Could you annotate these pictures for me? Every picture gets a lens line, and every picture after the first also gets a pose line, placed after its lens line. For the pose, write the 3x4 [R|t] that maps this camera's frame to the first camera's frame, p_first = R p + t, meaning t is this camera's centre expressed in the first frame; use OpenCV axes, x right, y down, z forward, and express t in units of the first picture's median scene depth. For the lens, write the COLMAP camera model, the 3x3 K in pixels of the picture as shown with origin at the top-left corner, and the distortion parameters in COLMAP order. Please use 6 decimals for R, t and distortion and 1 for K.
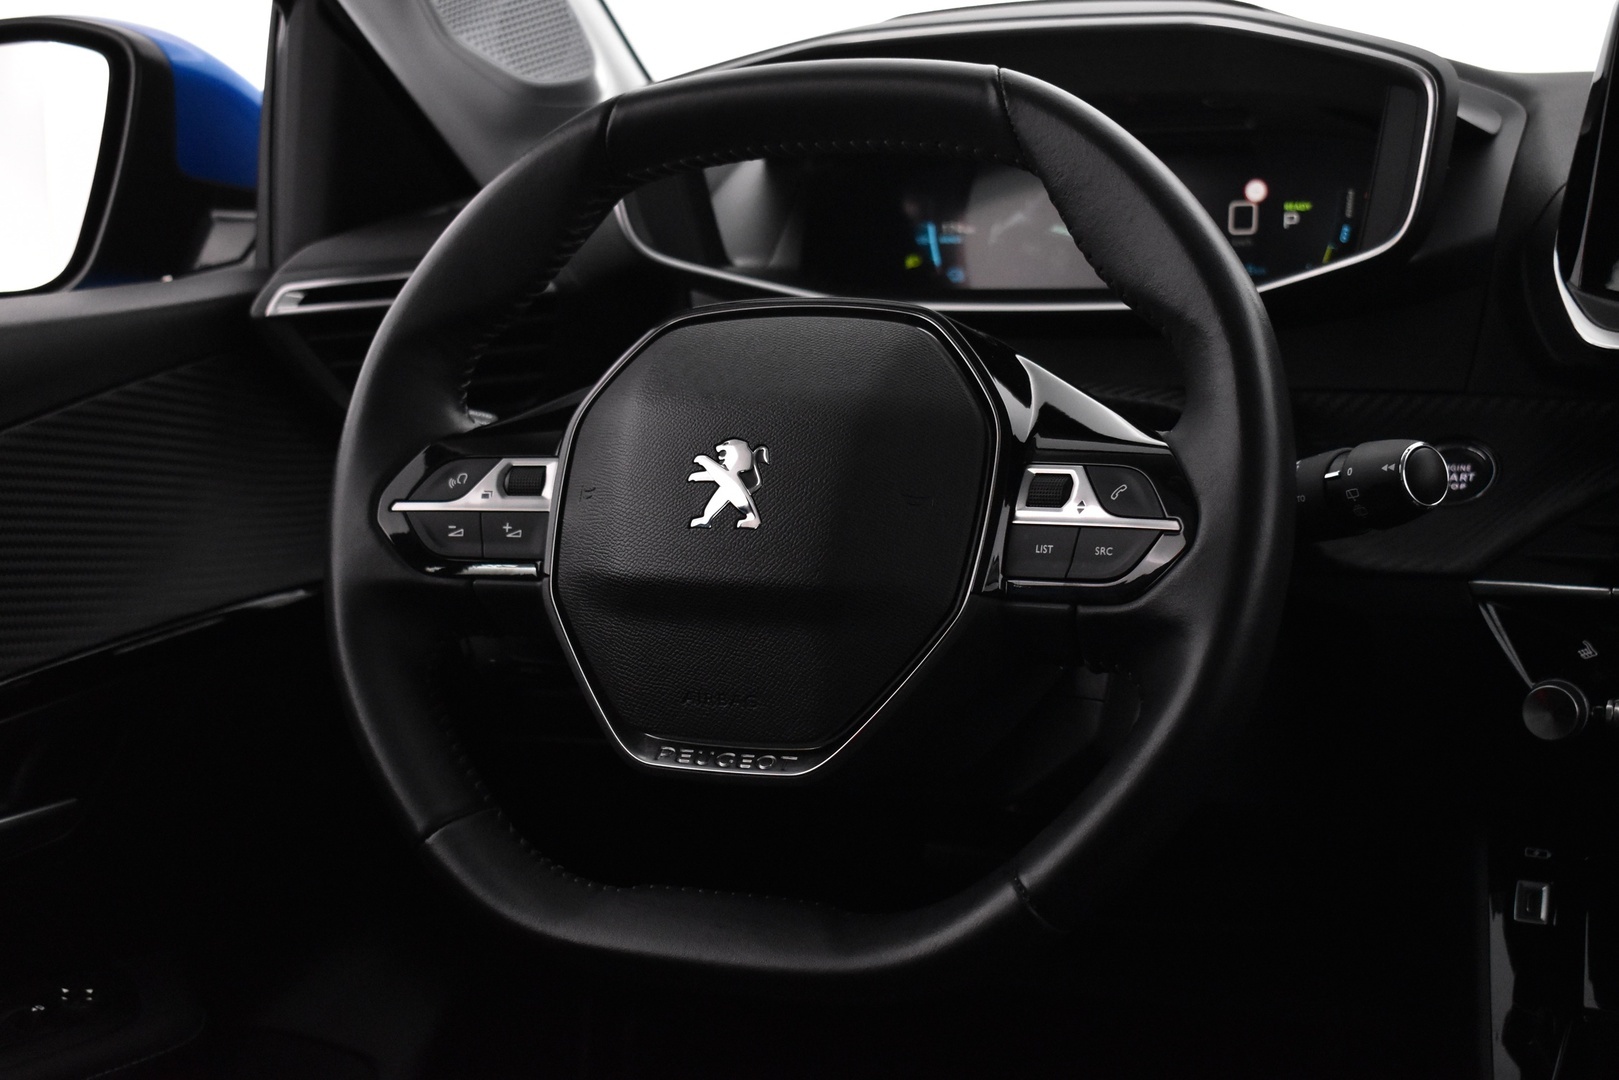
lens RADIAL K [[2363.8, 0, 809.5], [0, 2363.8, 540.0], [0, 0, 1]] dist [-0.049146, -0.015082]
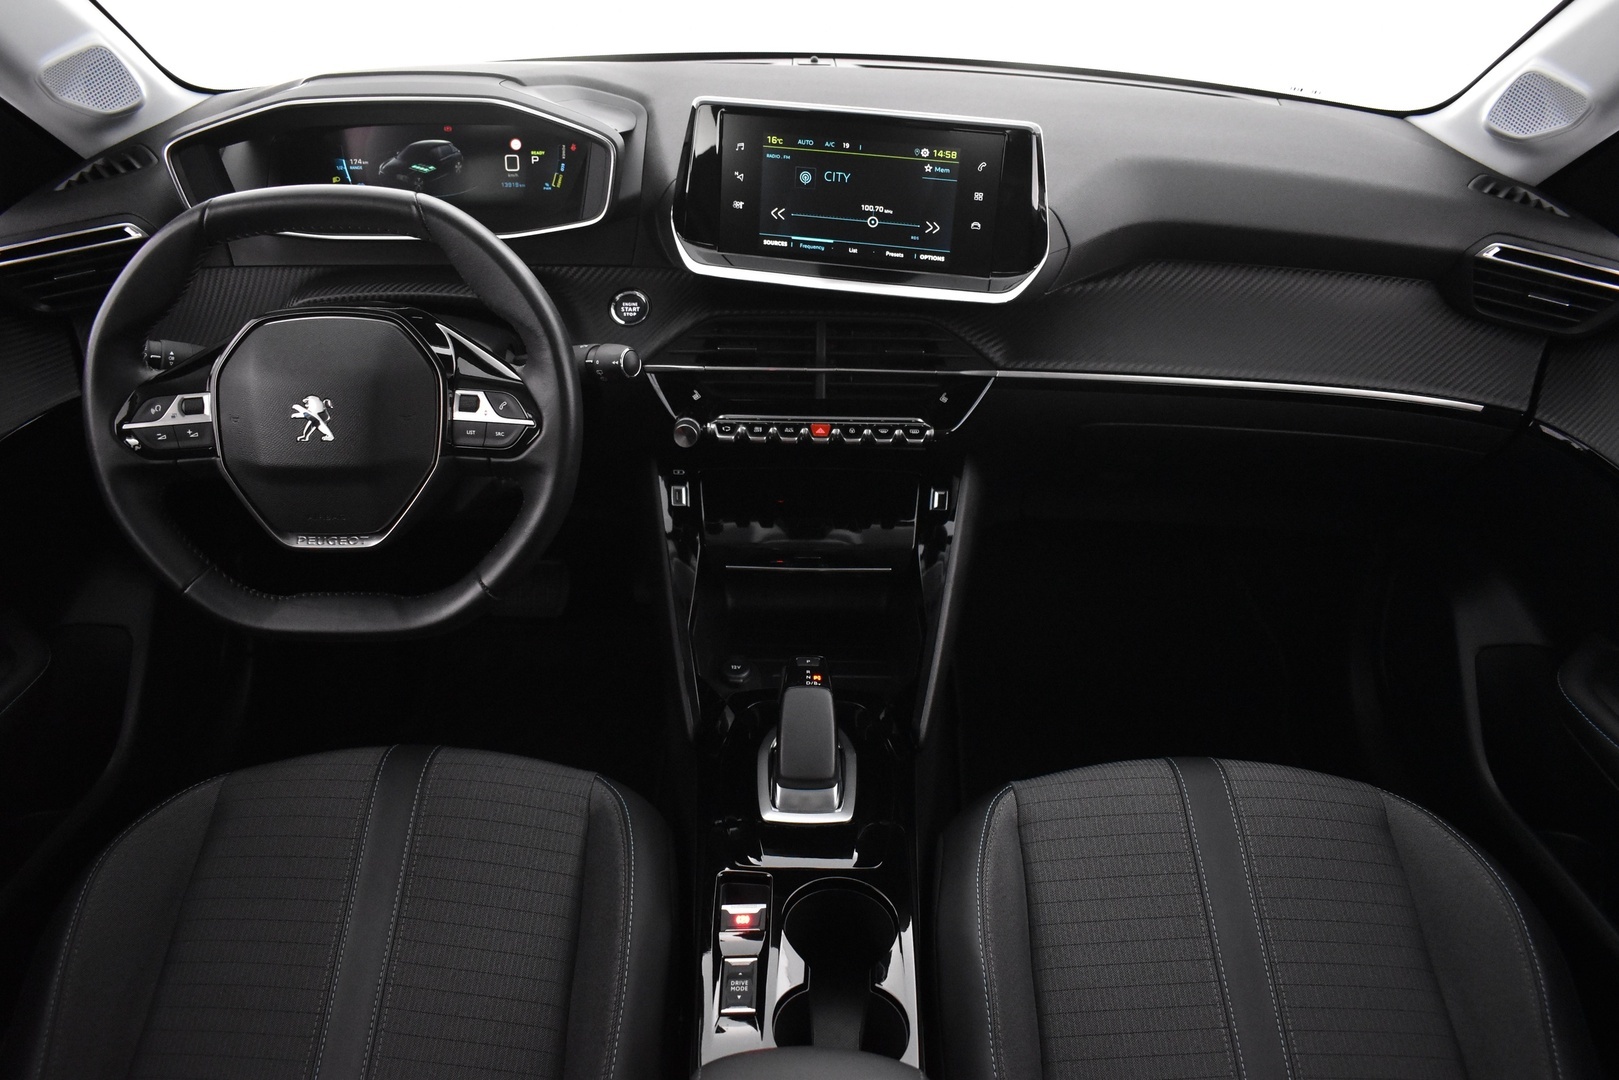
lens RADIAL K [[1286.2, 0, 809.5], [0, 1286.2, 540.0], [0, 0, 1]] dist [-0.092335, 0.014702]
pose [[0.898173, -0.188702, 0.397086, -0.099795], [0.022071, 0.921416, 0.387951, -0.330484], [-0.439088, -0.339683, 0.831755, -0.145083]]
